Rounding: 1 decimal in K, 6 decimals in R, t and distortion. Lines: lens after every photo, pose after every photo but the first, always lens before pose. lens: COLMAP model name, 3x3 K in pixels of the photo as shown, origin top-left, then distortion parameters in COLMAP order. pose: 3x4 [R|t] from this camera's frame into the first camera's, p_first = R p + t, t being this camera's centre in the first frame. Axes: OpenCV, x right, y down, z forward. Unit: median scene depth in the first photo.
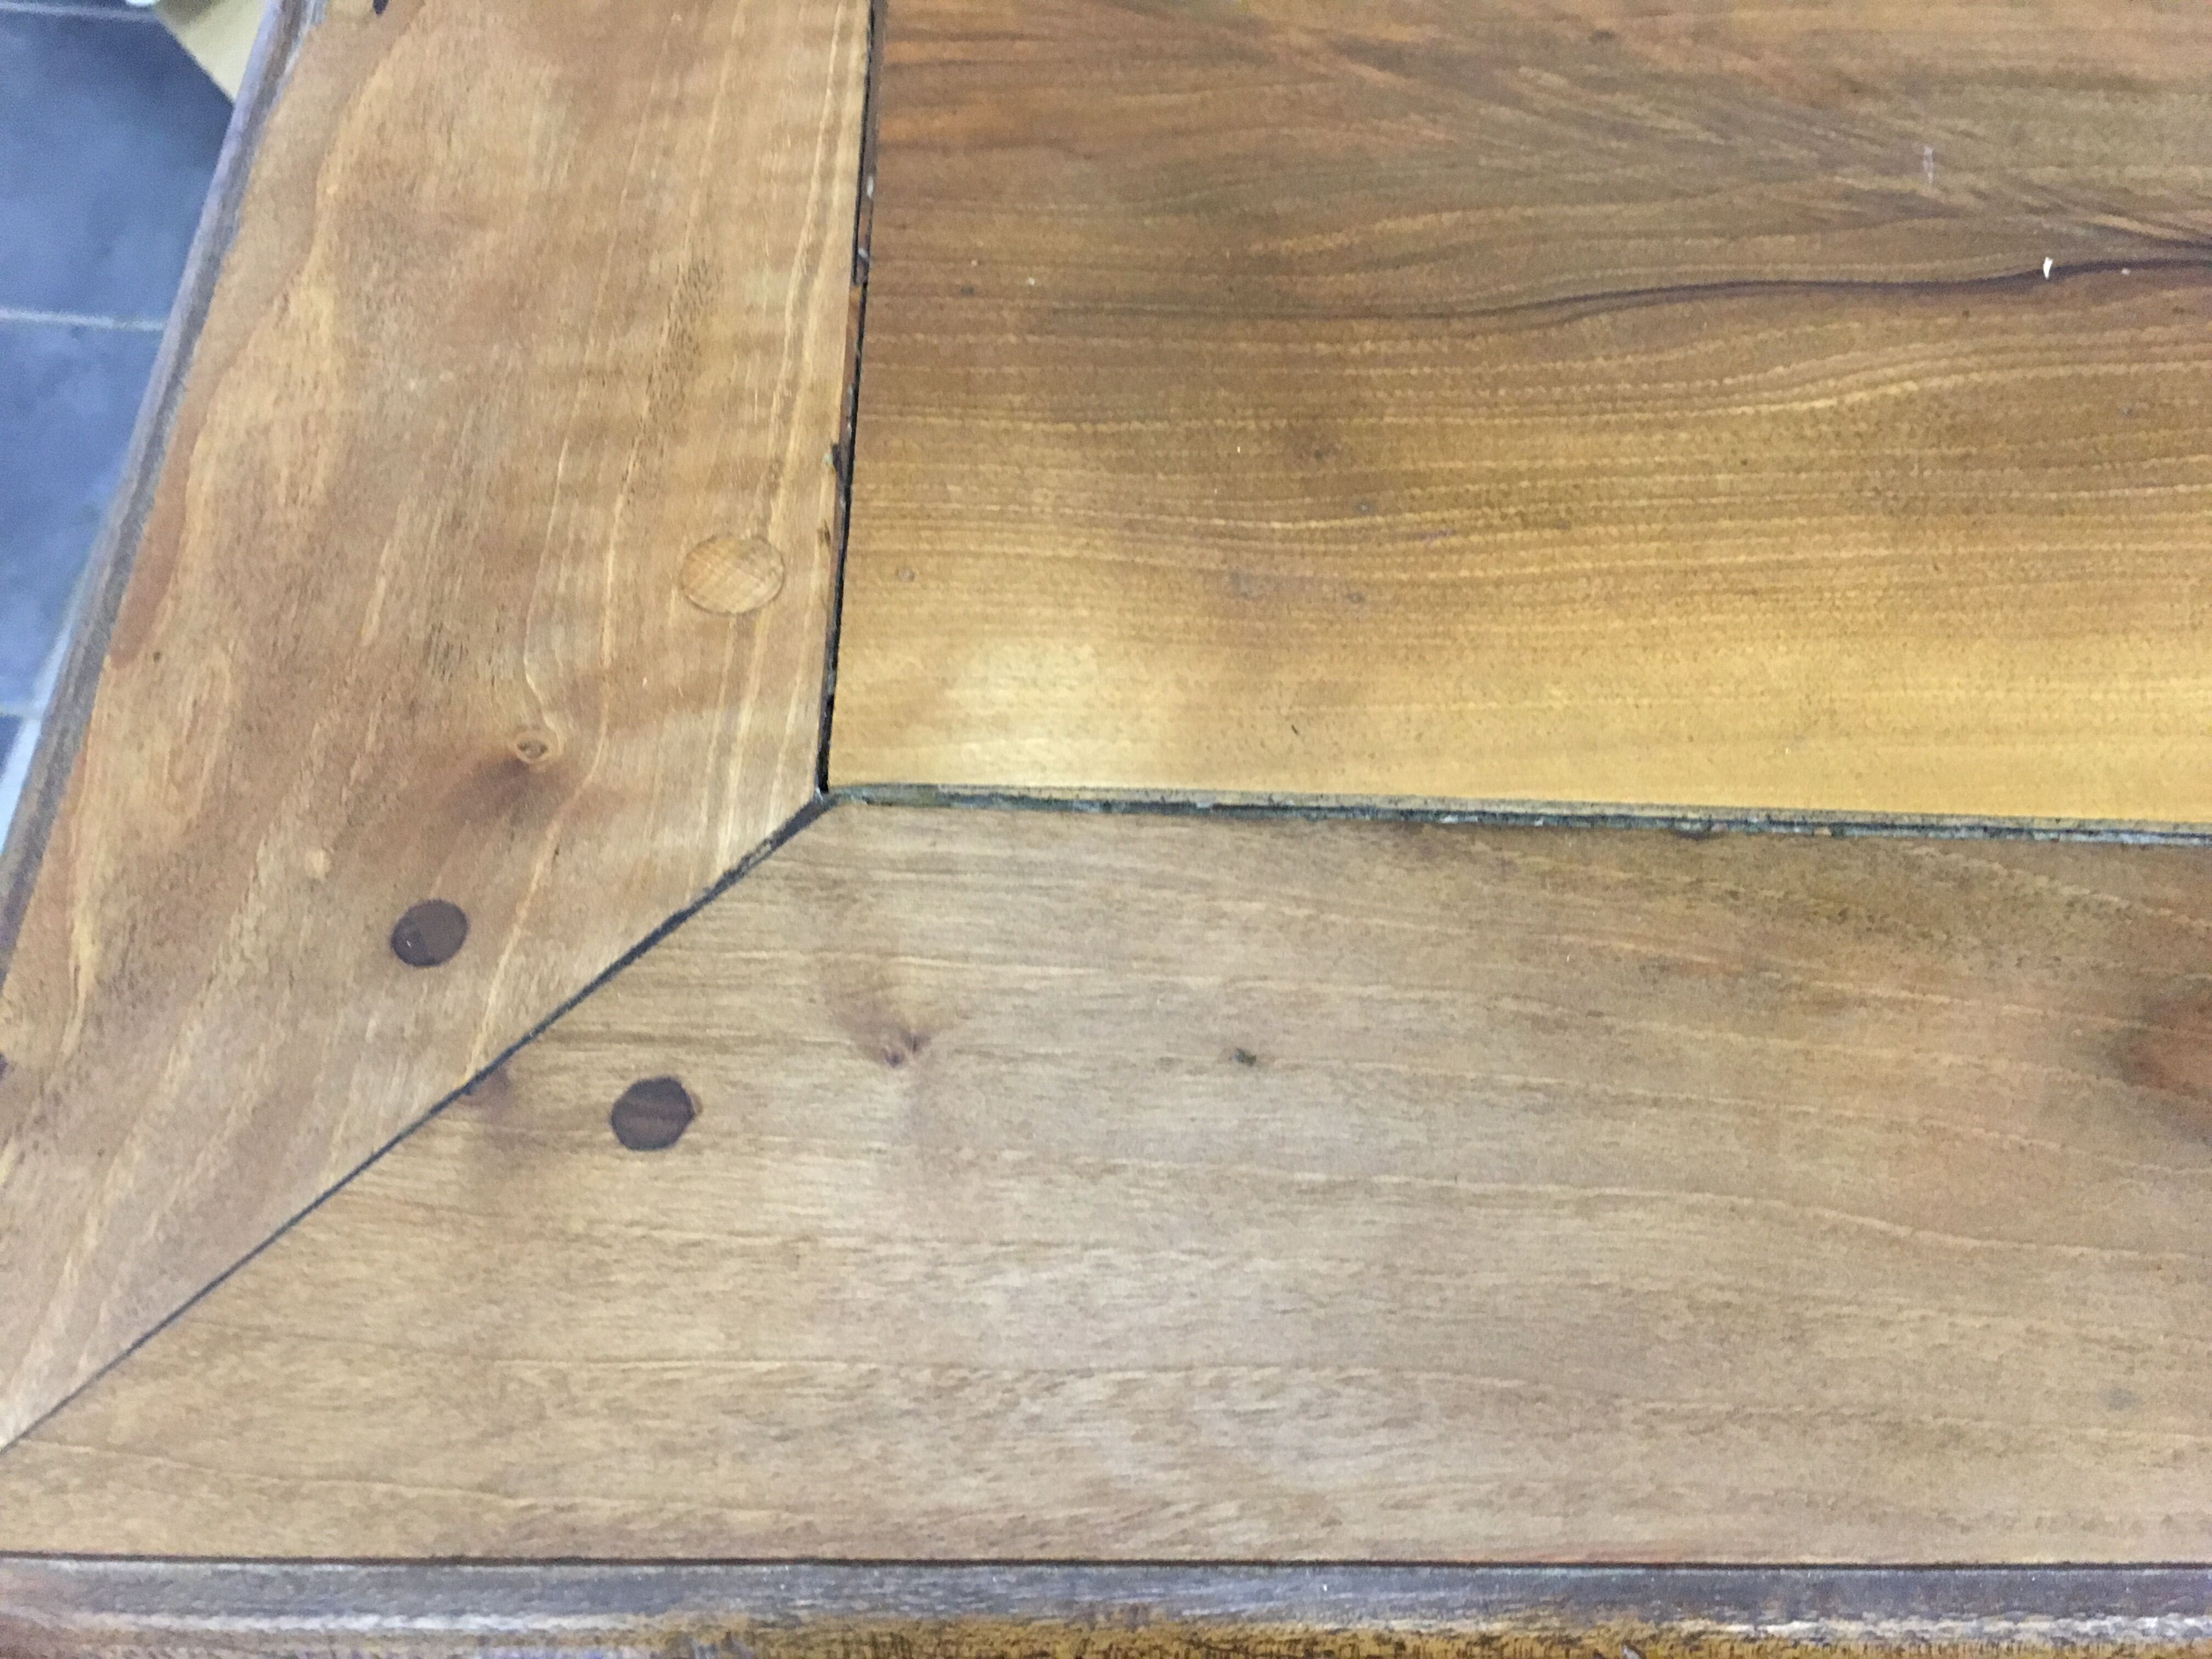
lens RADIAL K [[1887.3, 0, 1106.0], [0, 1887.3, 829.5], [0, 0, 1]] dist [0.075782, -0.105376]
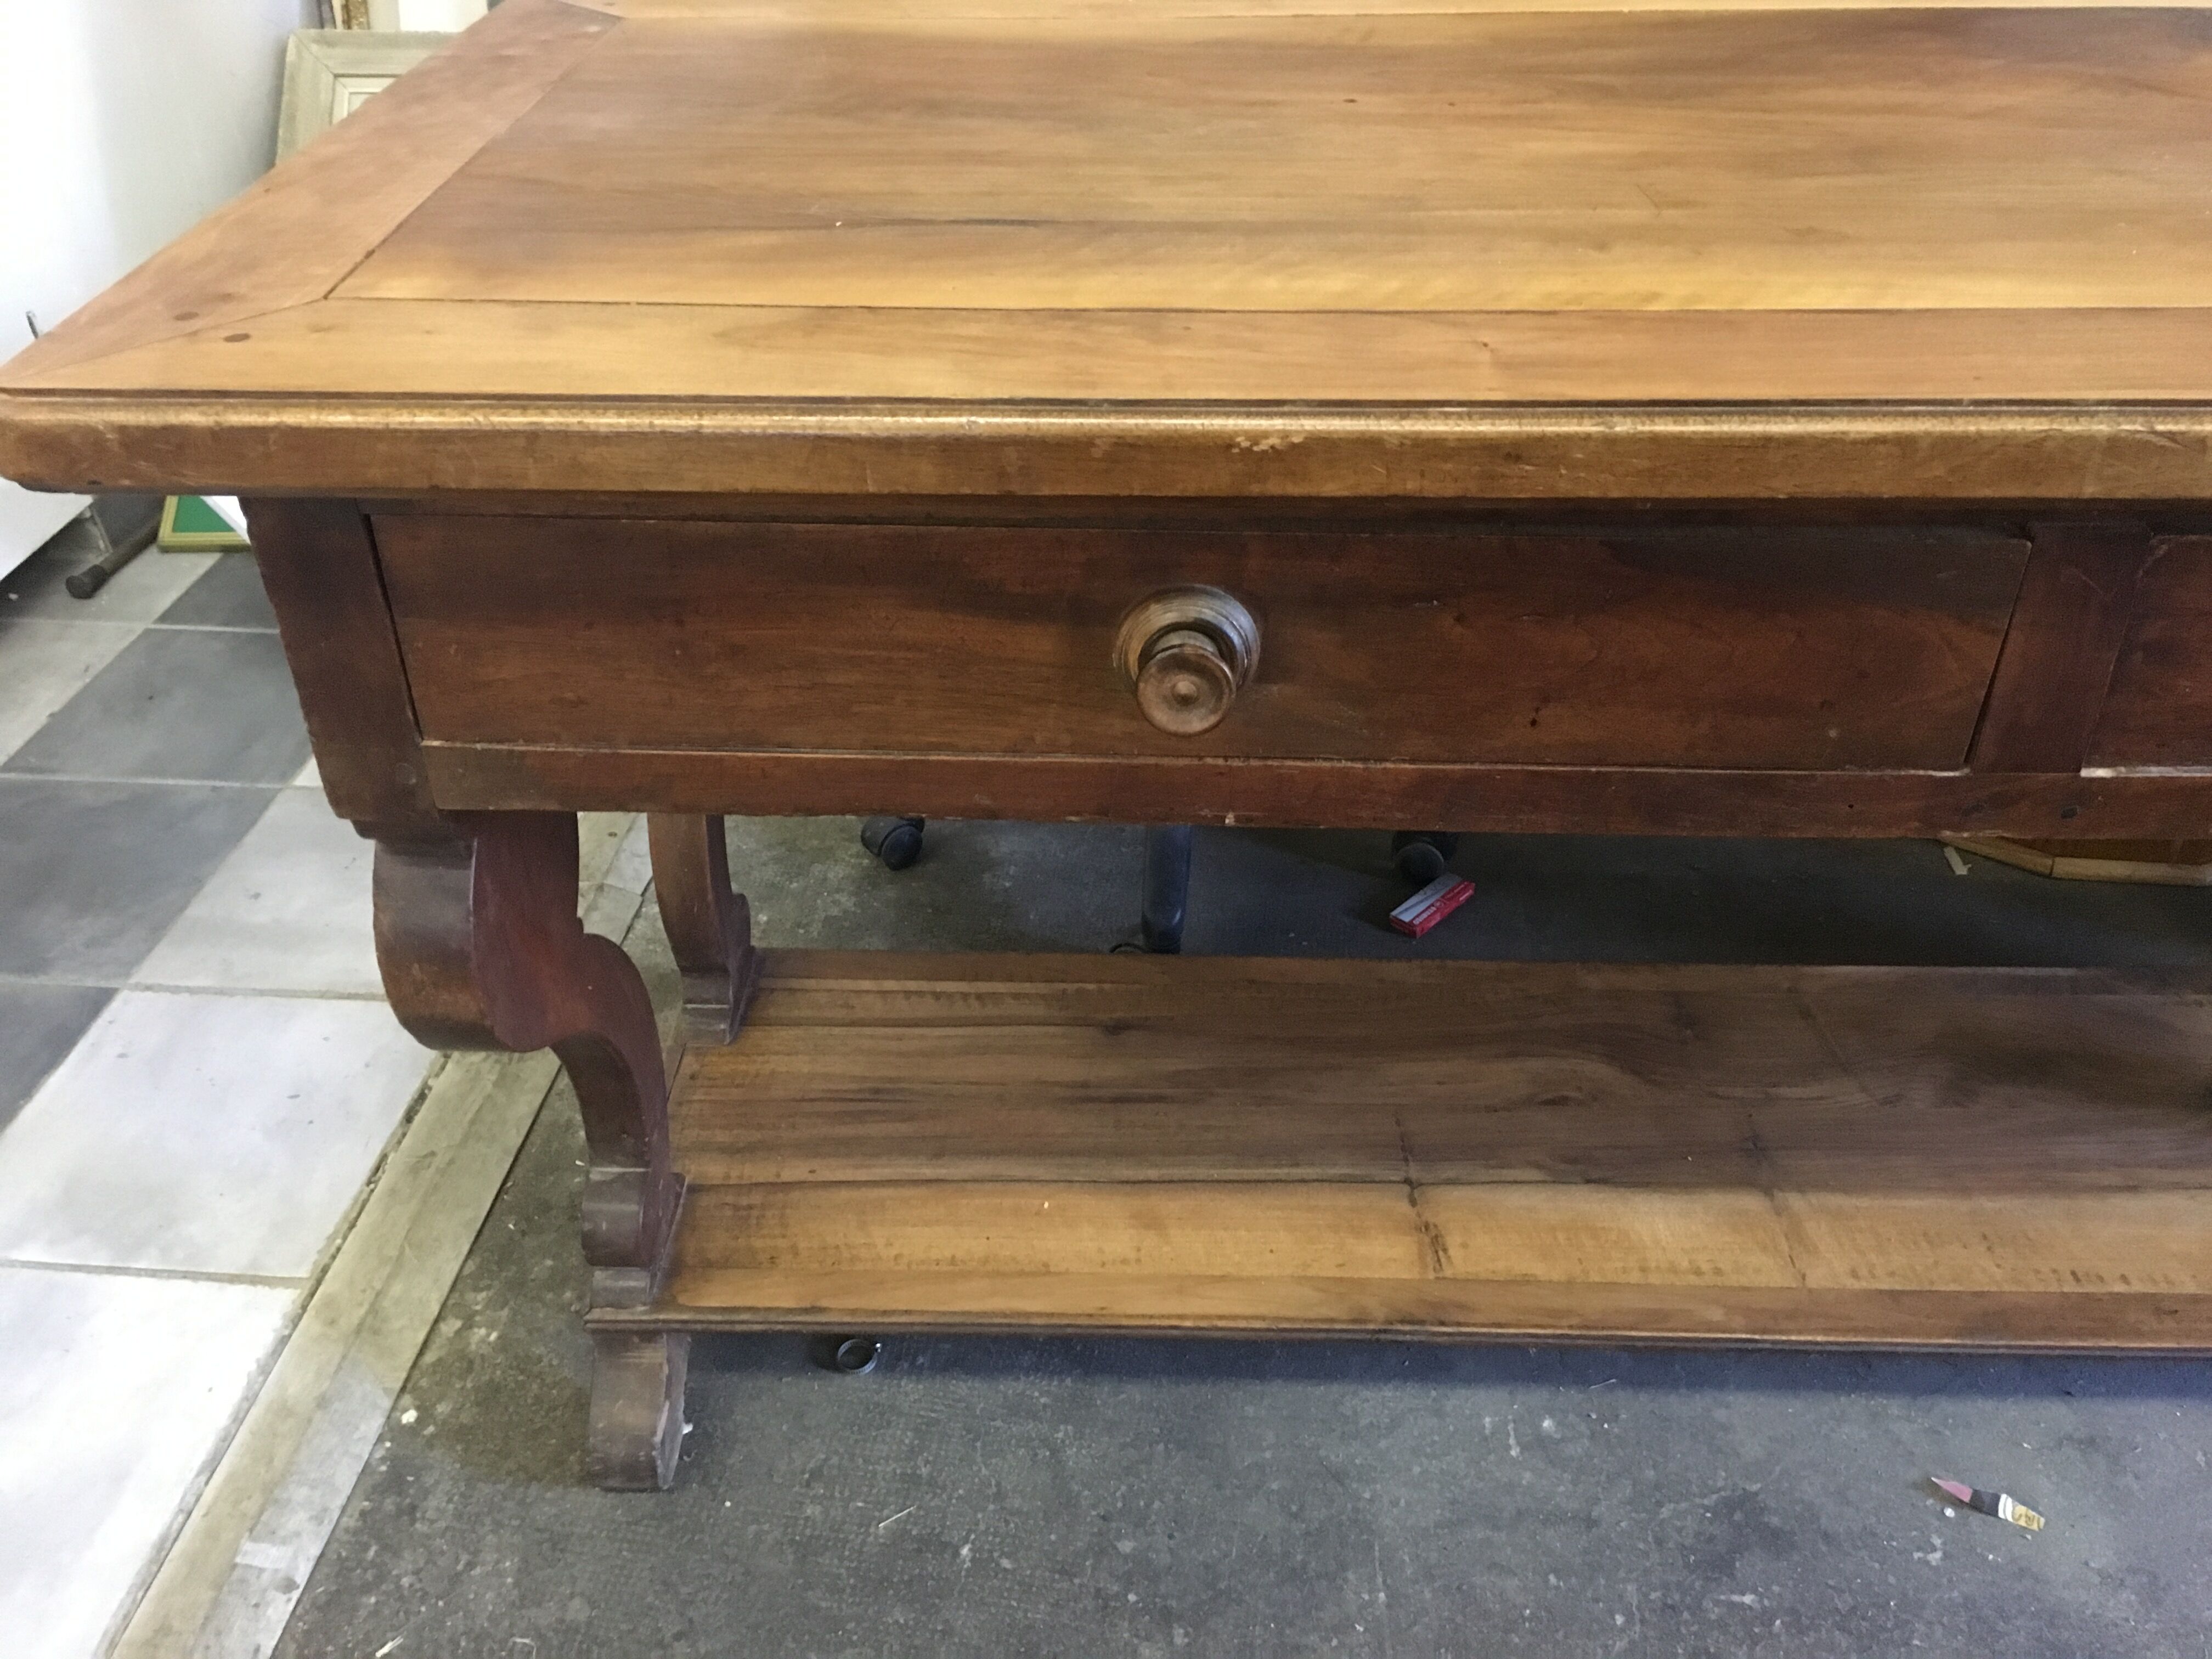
lens RADIAL K [[1887.3, 0, 1106.0], [0, 1887.3, 829.5], [0, 0, 1]] dist [0.075782, -0.105376]
pose [[0.996622, -0.039655, -0.071912, 1.174682], [0.005051, 0.903624, -0.428296, 1.883221], [0.081965, 0.426486, 0.900773, -1.196371]]
